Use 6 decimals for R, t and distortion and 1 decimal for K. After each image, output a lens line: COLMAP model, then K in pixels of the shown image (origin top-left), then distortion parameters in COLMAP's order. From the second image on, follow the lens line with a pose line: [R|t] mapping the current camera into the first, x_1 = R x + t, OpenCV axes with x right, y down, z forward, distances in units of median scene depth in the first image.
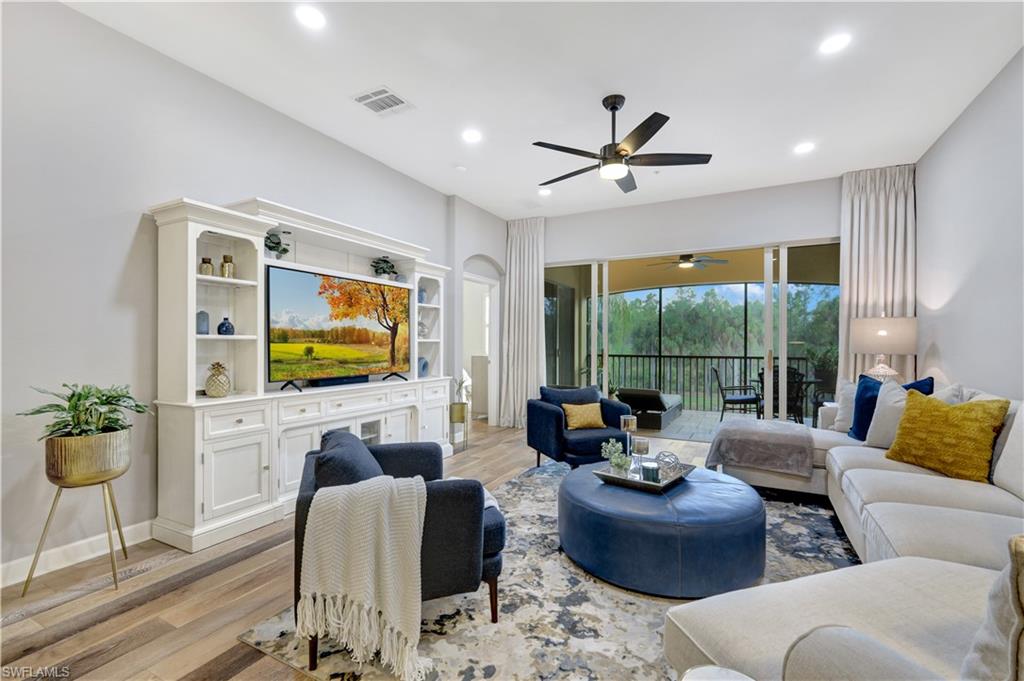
lens RADIAL K [[450.1, 0, 508.2], [0, 450.1, 342.4], [0, 0, 1]] dist [0.005302, 0.000528]
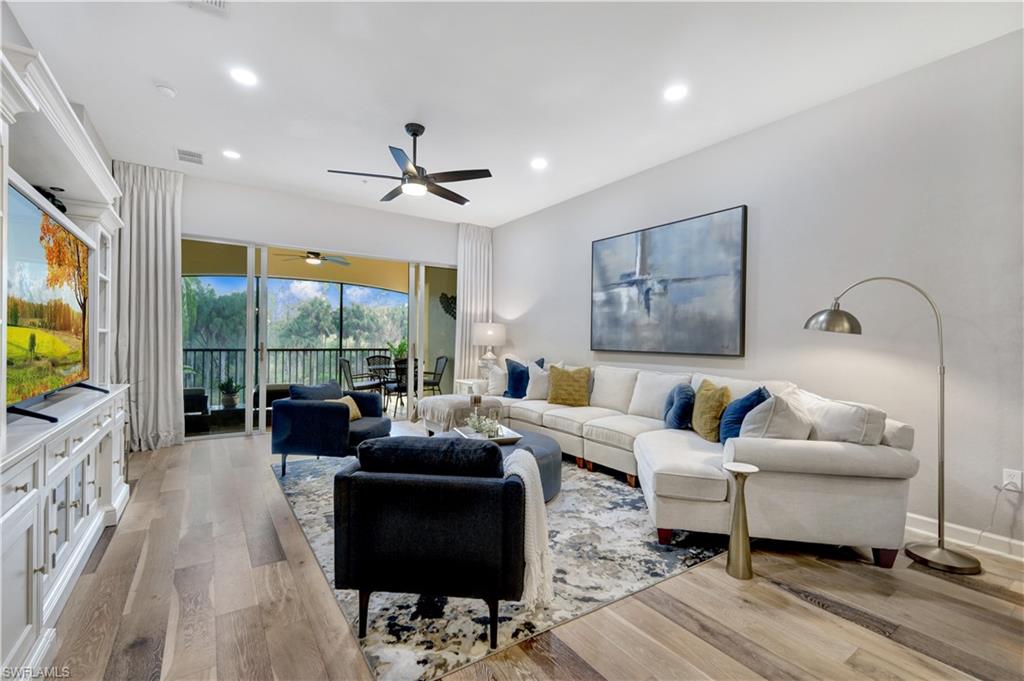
lens RADIAL K [[450.1, 0, 514.0], [0, 450.1, 341.5], [0, 0, 1]] dist [0.005302, 0.000528]
pose [[0.464503, -0.001604, 0.885570, -0.307836], [-0.012436, 0.999888, 0.008334, -0.001804], [-0.885484, -0.014884, 0.464431, 0.108235]]
